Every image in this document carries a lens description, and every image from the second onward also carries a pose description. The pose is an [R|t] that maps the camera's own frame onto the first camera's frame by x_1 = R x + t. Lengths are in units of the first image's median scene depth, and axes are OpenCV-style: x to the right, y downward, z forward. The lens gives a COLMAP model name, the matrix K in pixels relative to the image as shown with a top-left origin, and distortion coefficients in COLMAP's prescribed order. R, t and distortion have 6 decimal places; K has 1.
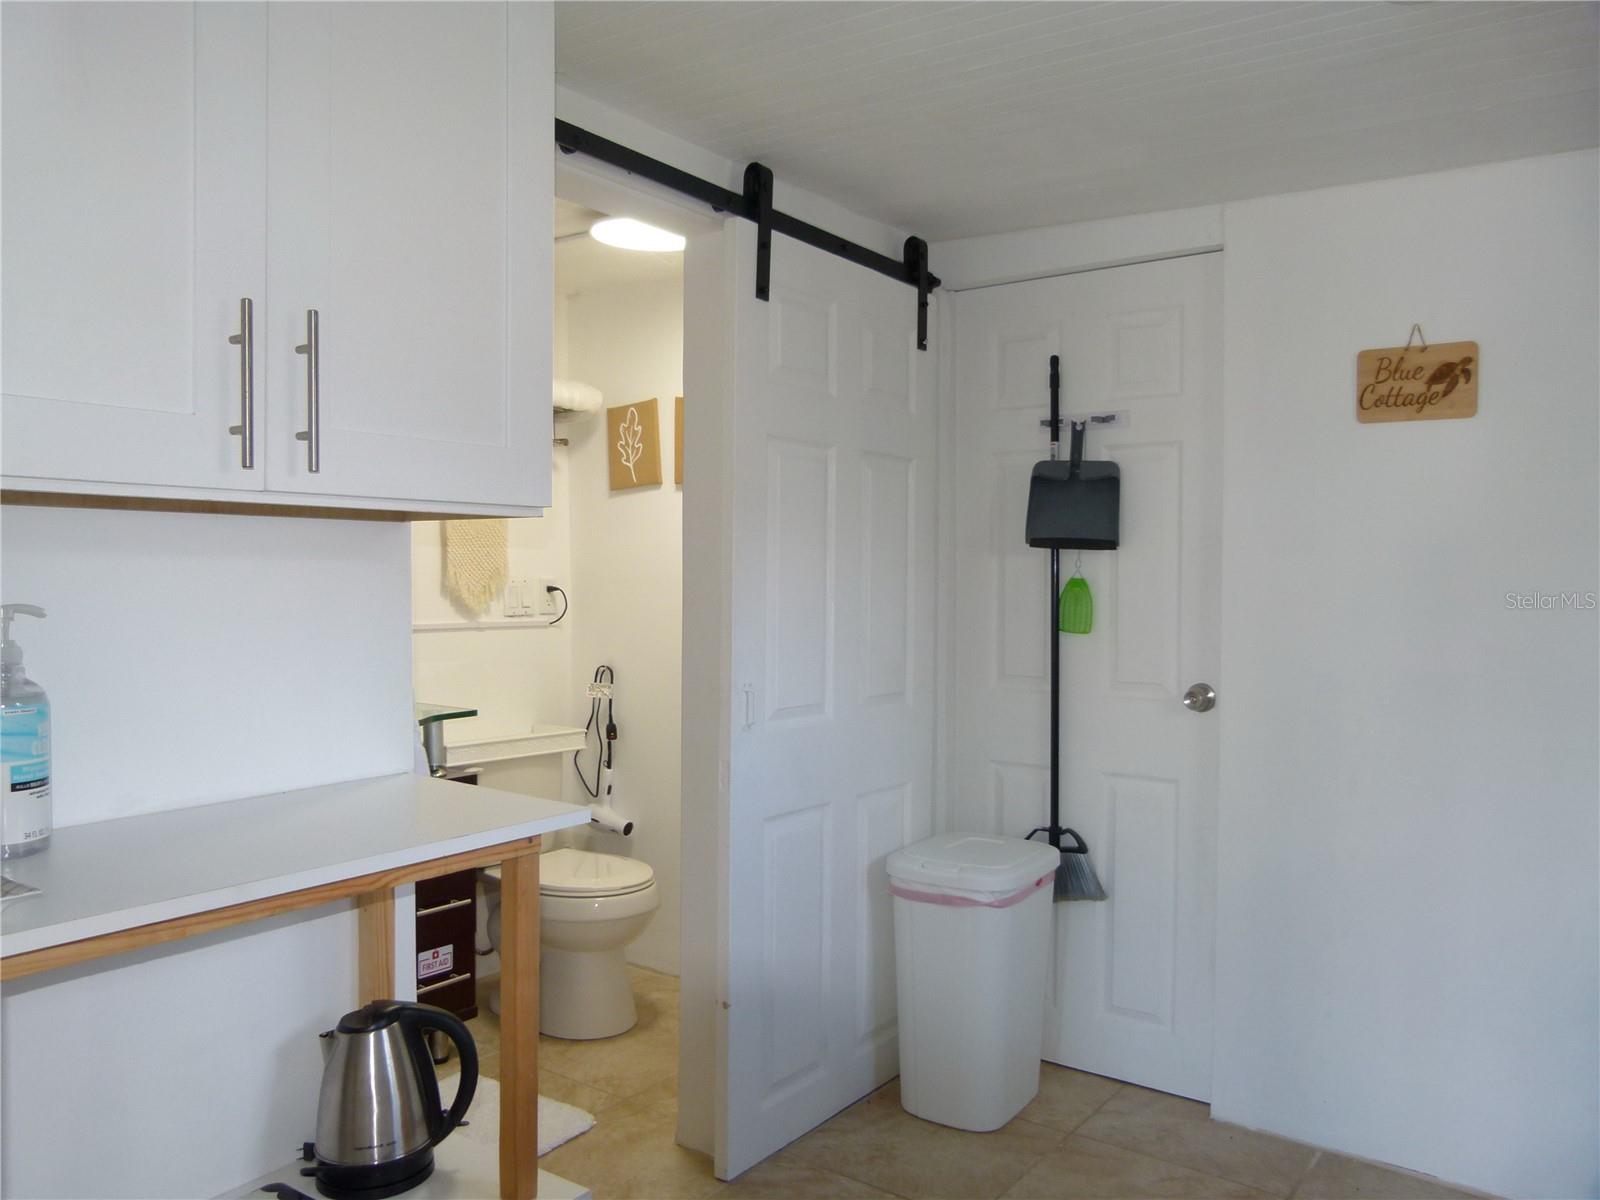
lens RADIAL K [[1211.1, 0, 800.0], [0, 1211.1, 600.0], [0, 0, 1]] dist [-0.039828, 0.031601]
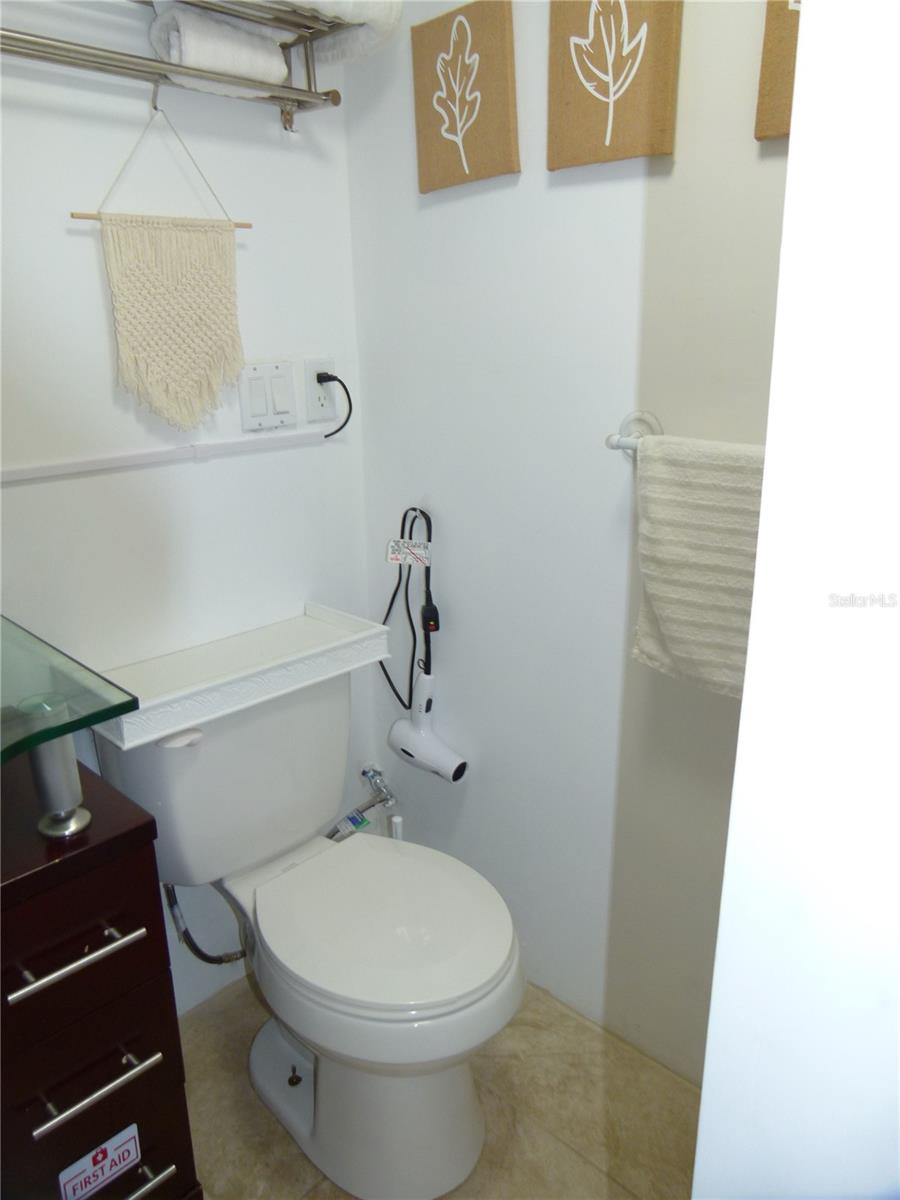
lens RADIAL K [[906.5, 0, 450.0], [0, 906.5, 600.0], [0, 0, 1]] dist [-0.042645, 0.031593]
pose [[0.992619, 0.022388, -0.119186, -0.091972], [0.011108, 0.961895, 0.273195, -0.025181], [0.120761, -0.272502, 0.954547, 0.568583]]
